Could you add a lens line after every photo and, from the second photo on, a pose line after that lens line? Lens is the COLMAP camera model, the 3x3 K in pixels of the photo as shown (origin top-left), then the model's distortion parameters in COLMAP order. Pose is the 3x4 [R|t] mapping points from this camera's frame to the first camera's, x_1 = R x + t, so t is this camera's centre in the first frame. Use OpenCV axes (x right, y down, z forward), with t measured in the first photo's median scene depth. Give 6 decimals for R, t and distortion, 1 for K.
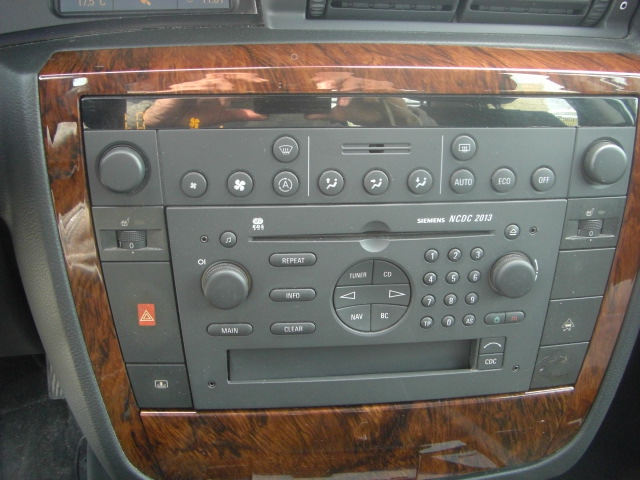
lens RADIAL K [[720.0, 0, 320.1], [0, 720.0, 228.6], [0, 0, 1]] dist [-0.227677, 0.208495]
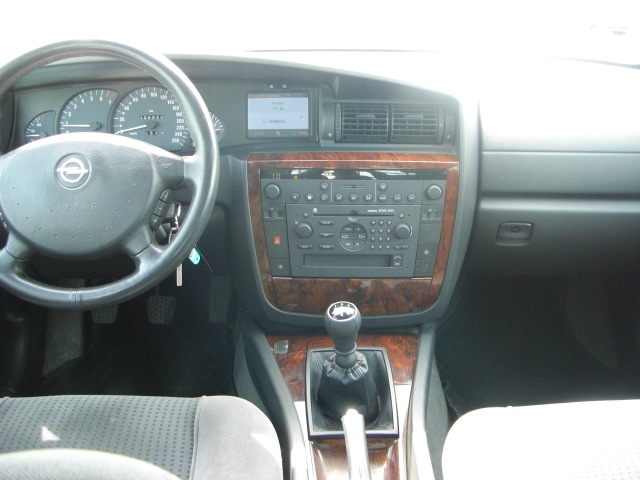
lens RADIAL K [[720.0, 0, 320.1], [0, 720.0, 228.6], [0, 0, 1]] dist [-0.227677, 0.208495]
pose [[0.991572, 0.023386, -0.127426, 0.318805], [-0.034711, 0.995569, -0.087393, 0.329007], [0.124818, 0.091079, 0.987990, -1.974476]]
